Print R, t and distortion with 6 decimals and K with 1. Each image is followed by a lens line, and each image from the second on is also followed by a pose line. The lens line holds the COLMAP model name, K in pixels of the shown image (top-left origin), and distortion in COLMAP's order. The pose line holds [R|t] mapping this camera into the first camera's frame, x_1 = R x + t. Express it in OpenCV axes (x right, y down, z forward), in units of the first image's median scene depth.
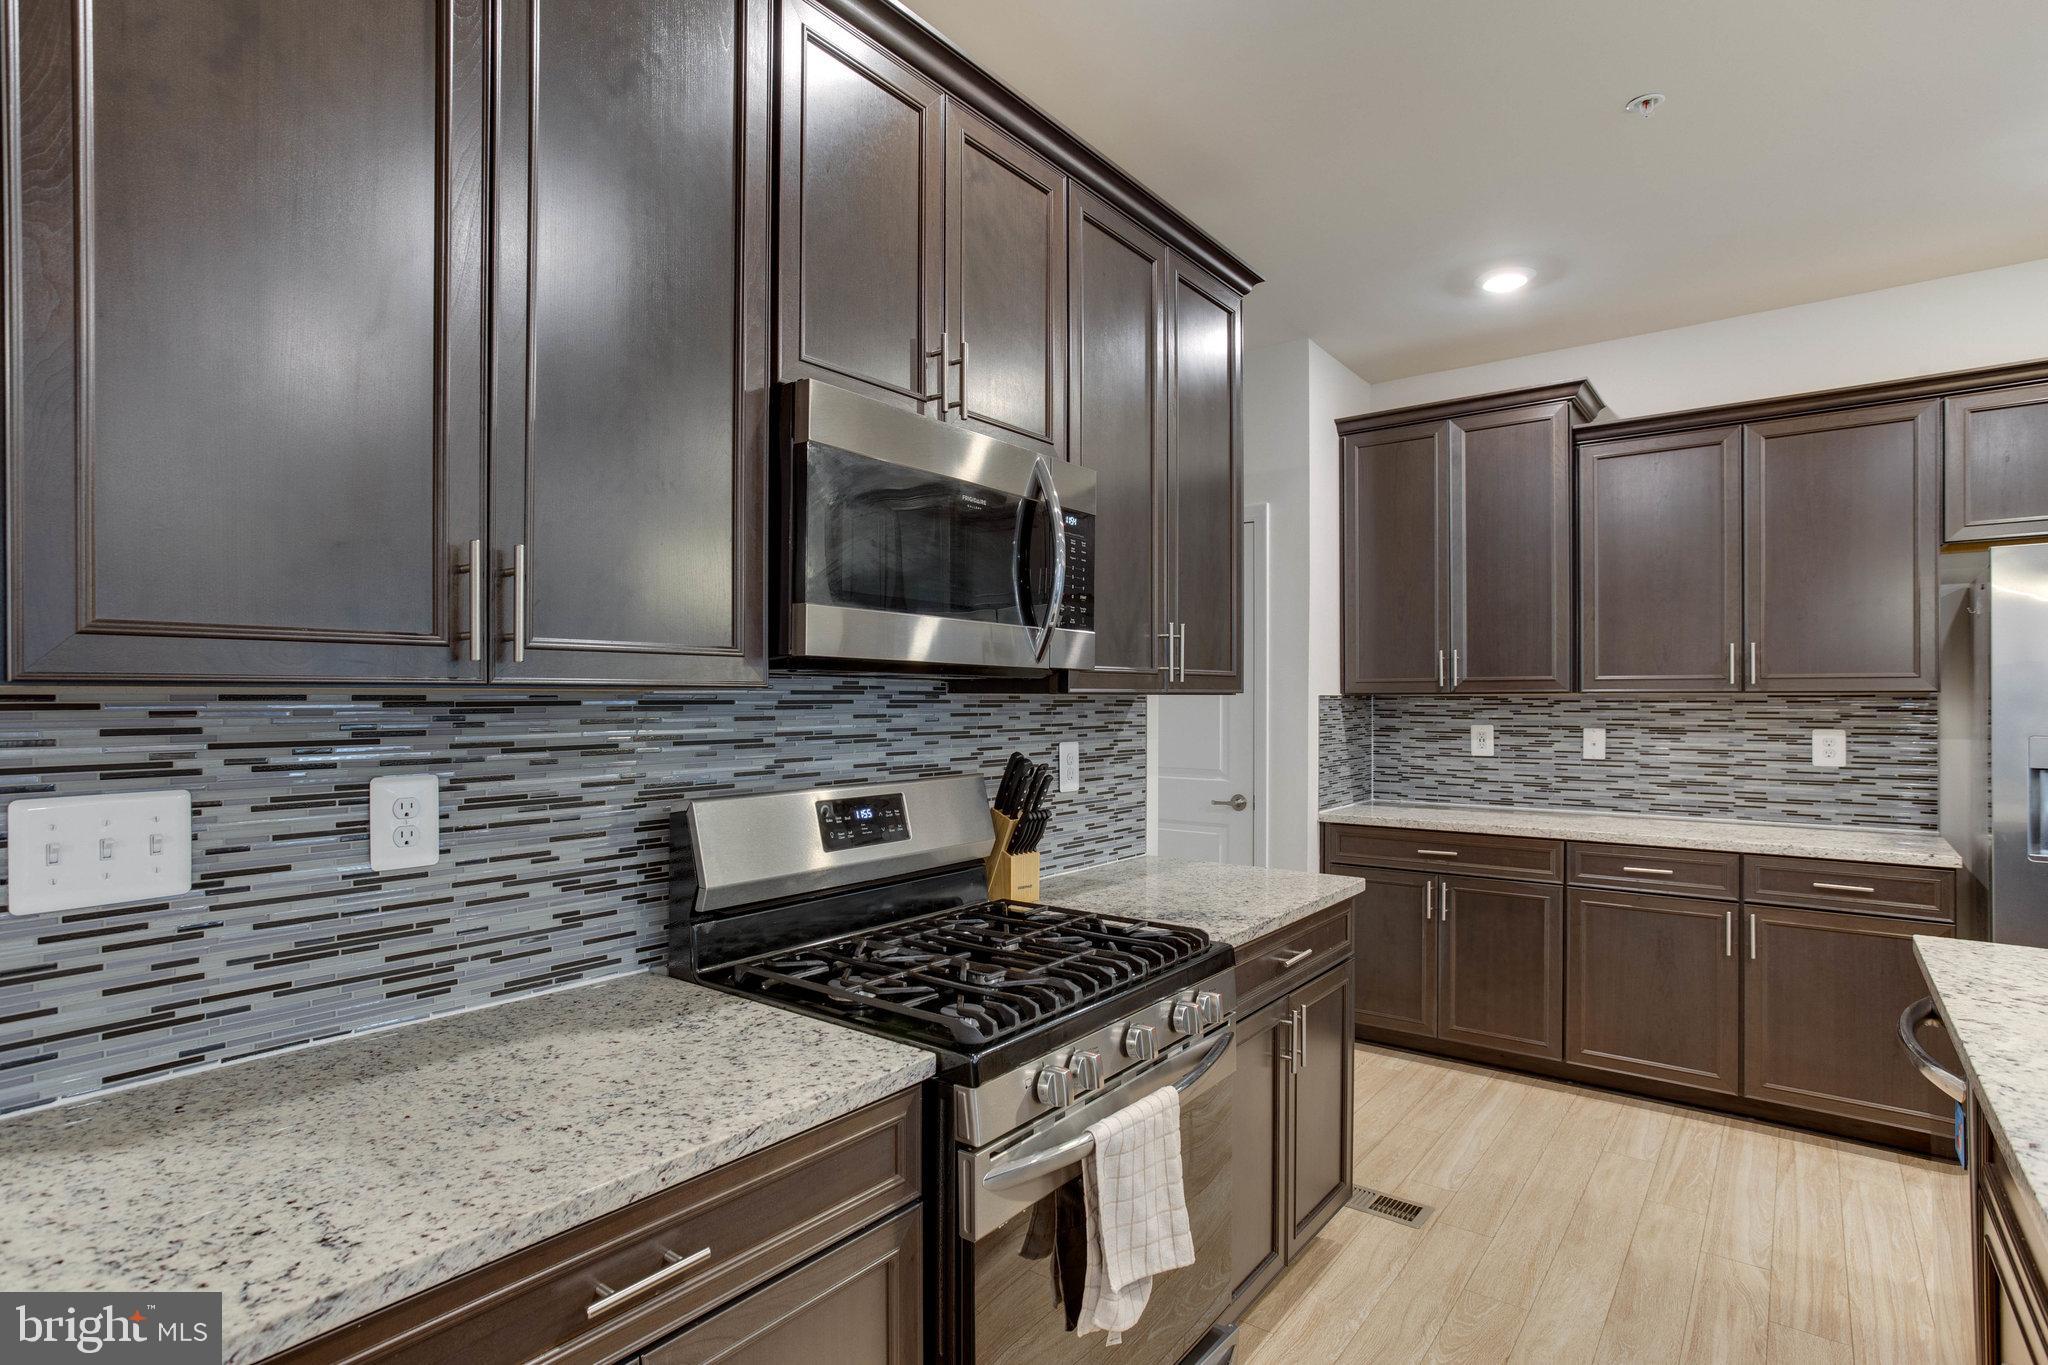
lens RADIAL K [[1064.8, 0, 1012.3], [0, 1064.8, 687.2], [0, 0, 1]] dist [-0.011651, 0.003269]
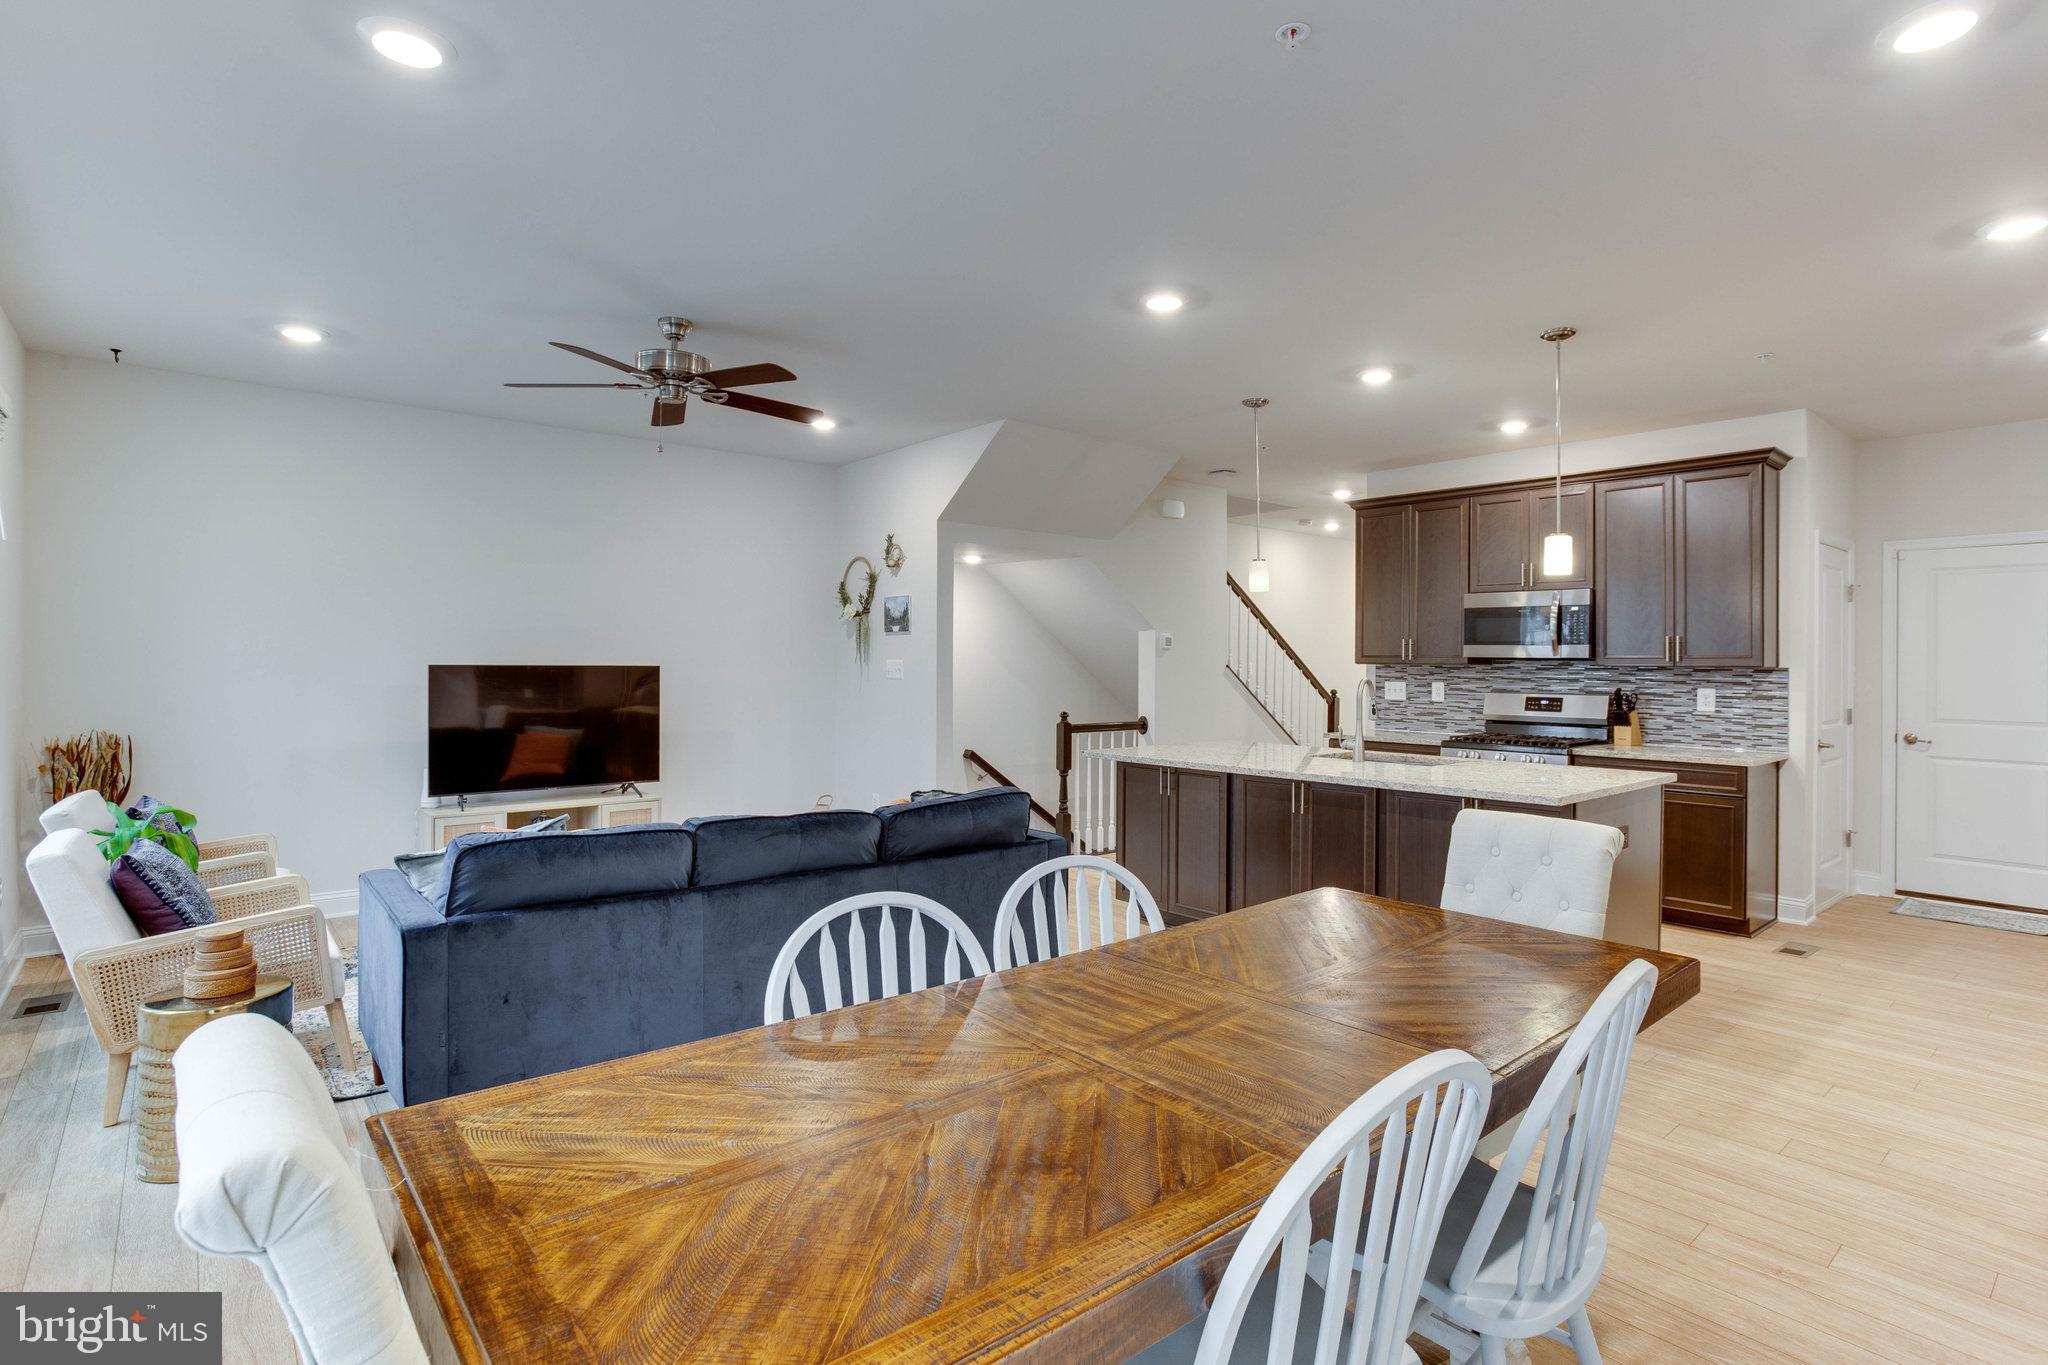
lens RADIAL K [[1010.0, 0, 1043.9], [0, 1010.0, 669.6], [0, 0, 1]] dist [-0.024799, 0.004816]
pose [[-0.195363, 0.006418, -0.980710, 2.695664], [0.004198, 0.999975, 0.005708, -0.005253], [0.980722, -0.003002, -0.195385, 0.076815]]
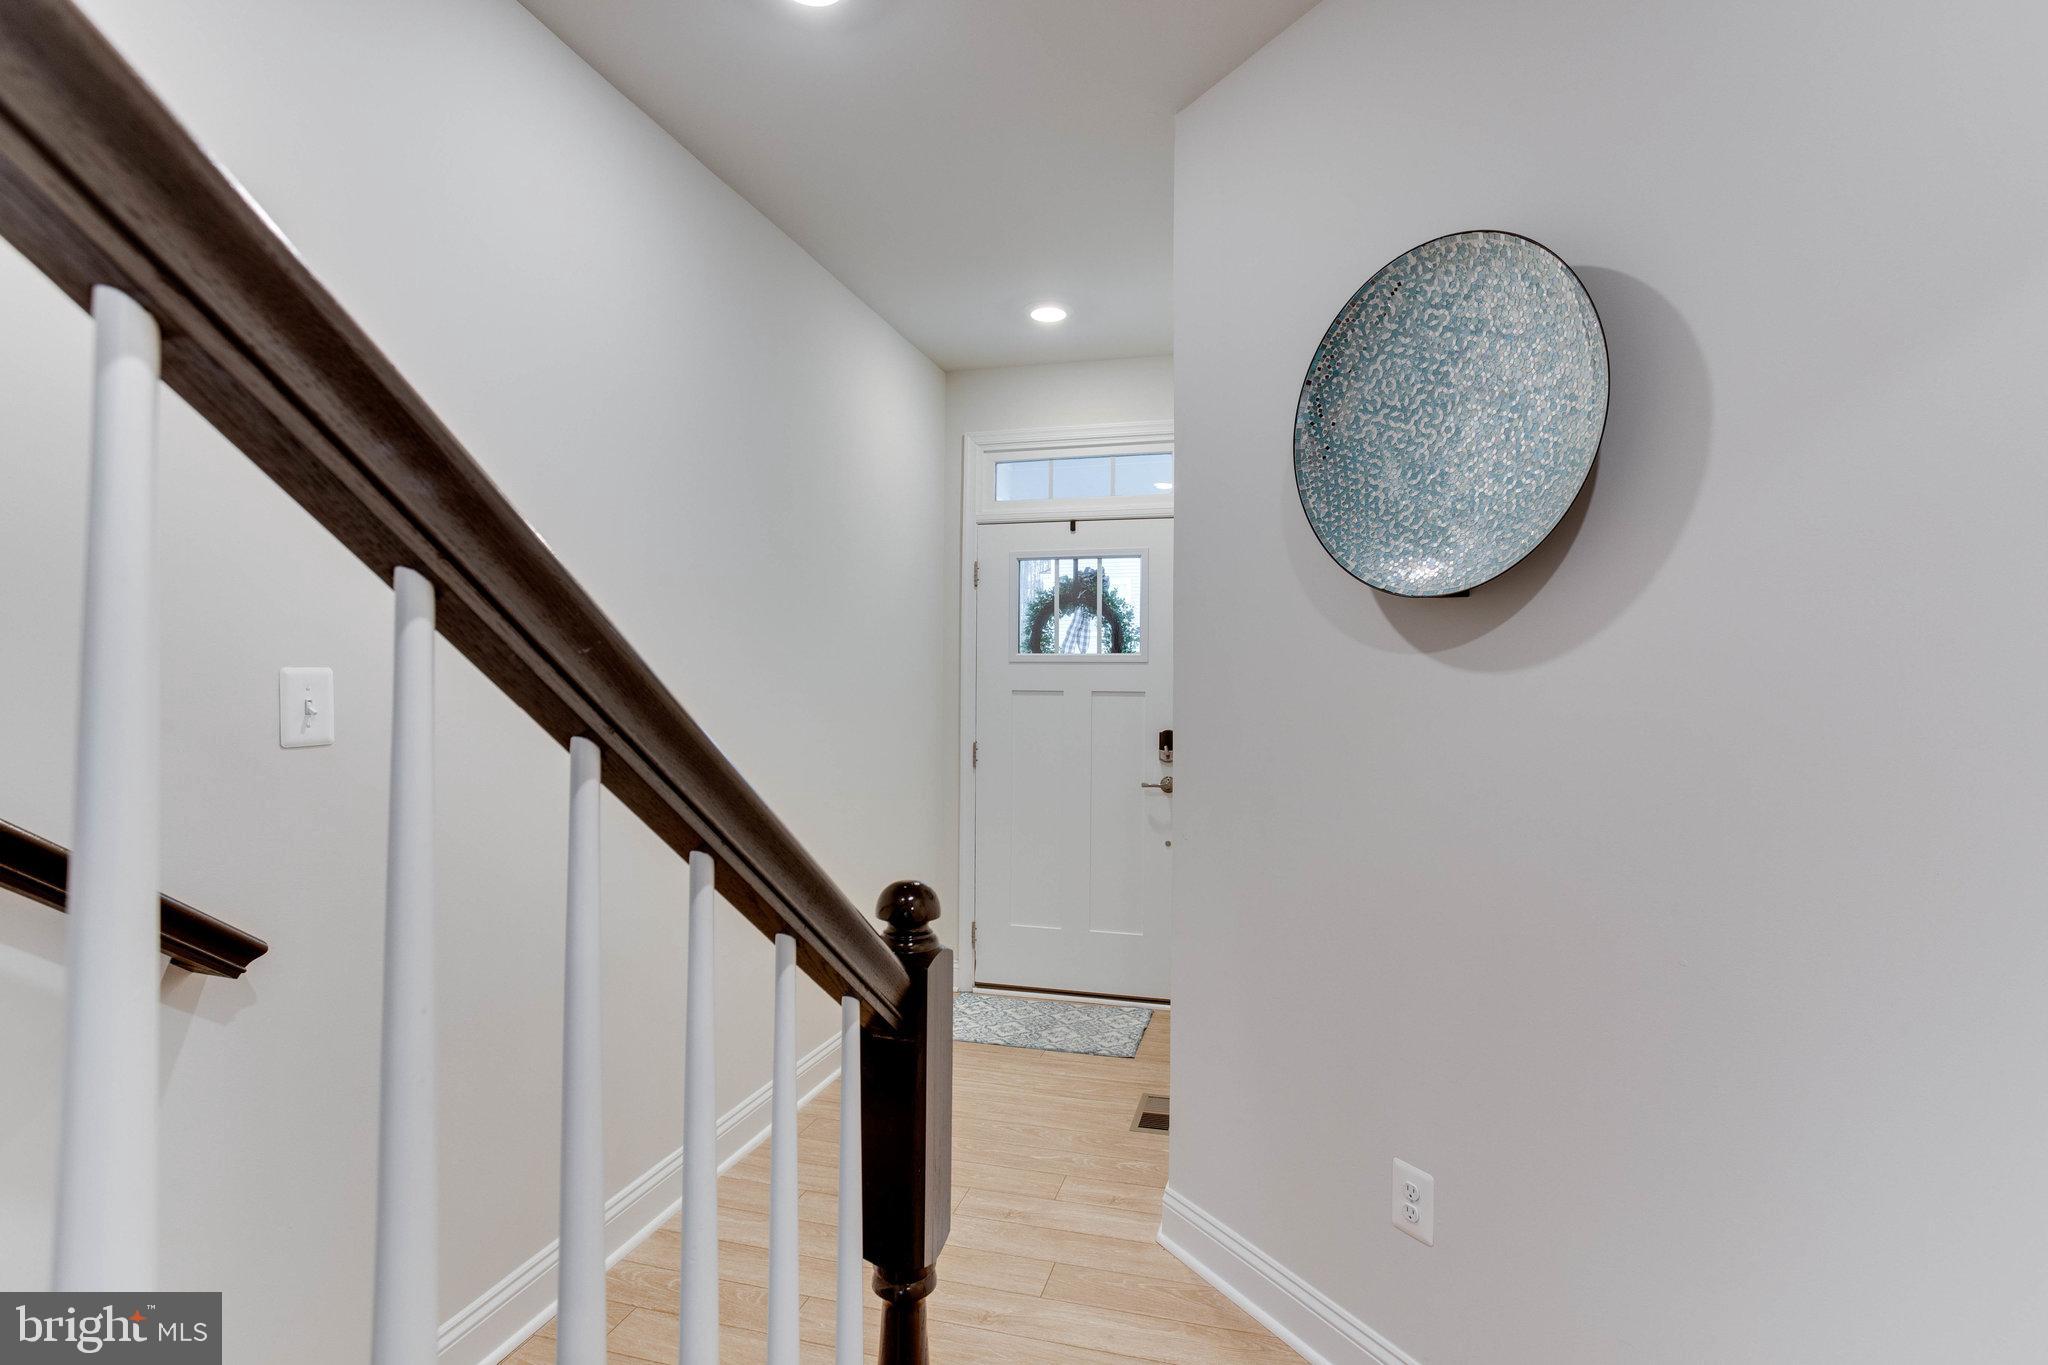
lens RADIAL K [[1010.0, 0, 1026.2], [0, 1010.0, 681.6], [0, 0, 1]] dist [-0.024799, 0.004816]
pose [[0.372939, -0.003657, -0.927848, -0.932864], [0.000624, 0.999993, -0.003690, 0.012466], [0.927855, 0.000797, 0.372939, 0.298943]]
